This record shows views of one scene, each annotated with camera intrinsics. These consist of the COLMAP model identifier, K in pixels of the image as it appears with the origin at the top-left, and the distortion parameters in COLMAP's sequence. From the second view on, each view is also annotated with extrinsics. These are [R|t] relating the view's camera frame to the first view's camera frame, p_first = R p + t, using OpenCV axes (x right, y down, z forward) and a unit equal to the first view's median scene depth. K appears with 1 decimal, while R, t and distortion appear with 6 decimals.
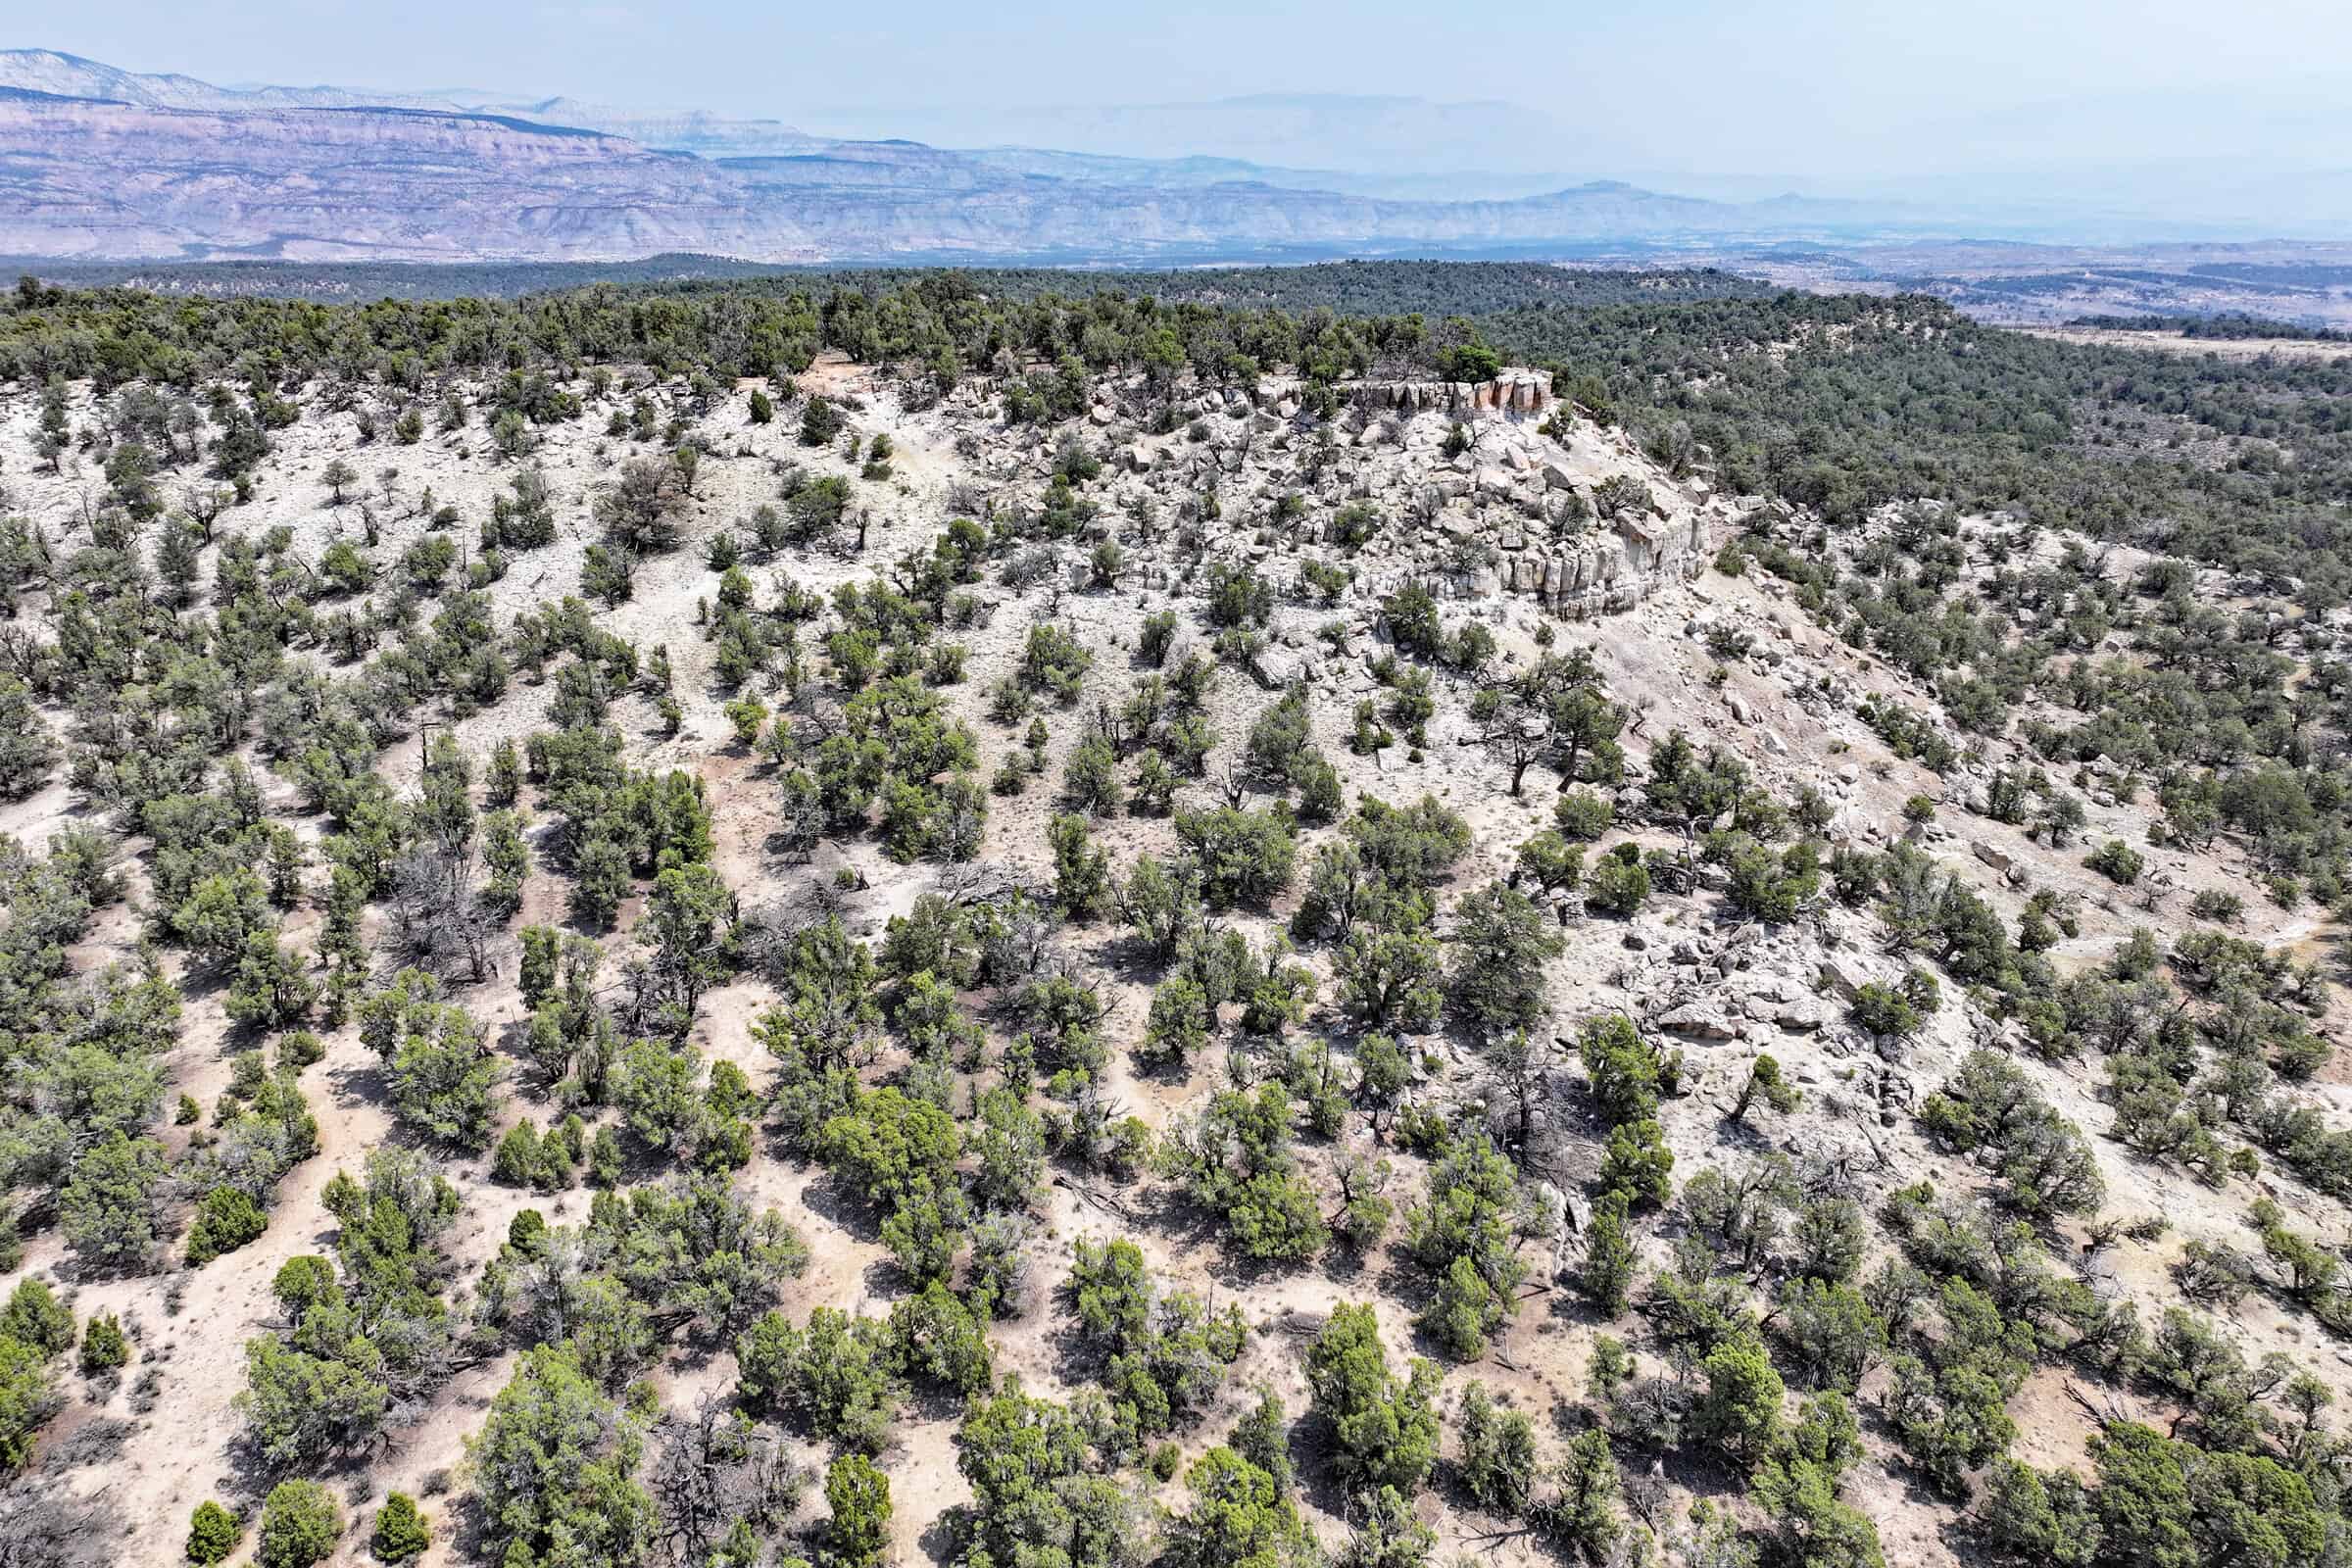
lens RADIAL K [[1672.8, 0, 1179.5], [0, 1672.8, 791.0], [0, 0, 1]] dist [-0.003676, 0.018516]
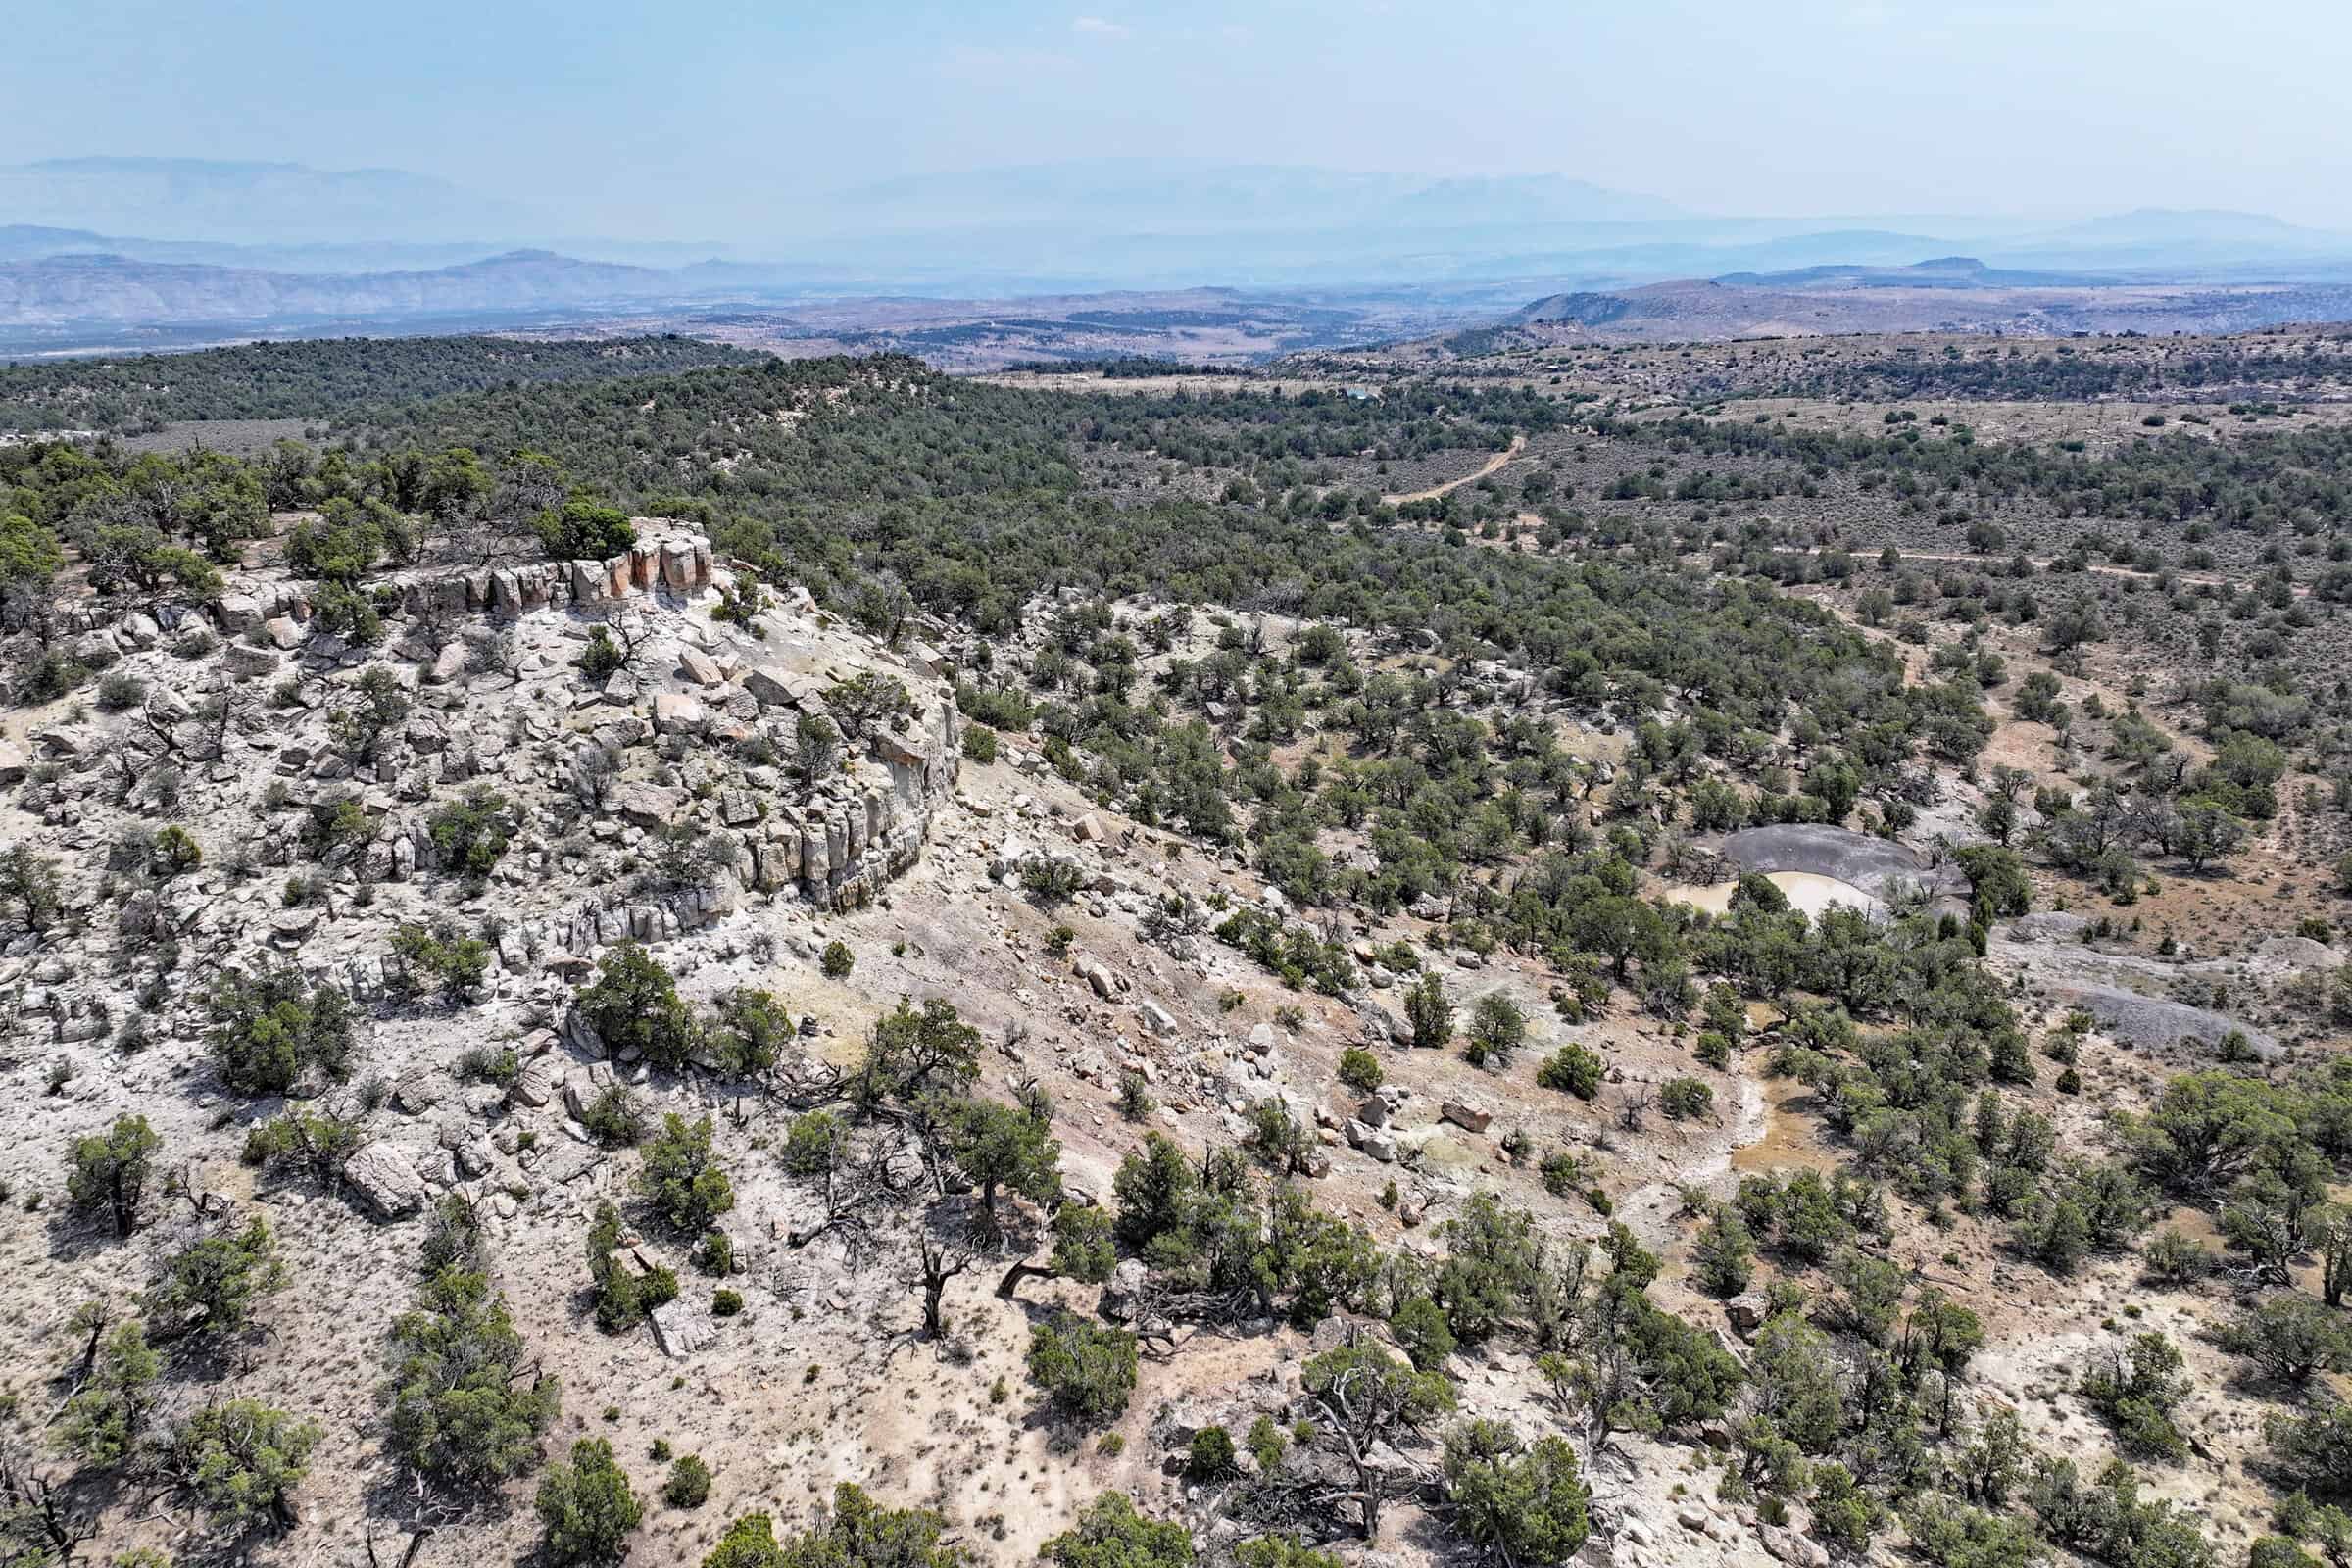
lens RADIAL K [[1672.8, 0, 1189.9], [0, 1672.8, 688.8], [0, 0, 1]] dist [-0.003676, 0.018516]
pose [[0.824033, -0.157274, 0.544274, 0.001954], [0.206446, 0.977999, -0.029956, -0.134843], [-0.527588, 0.137048, 0.838372, 0.359655]]
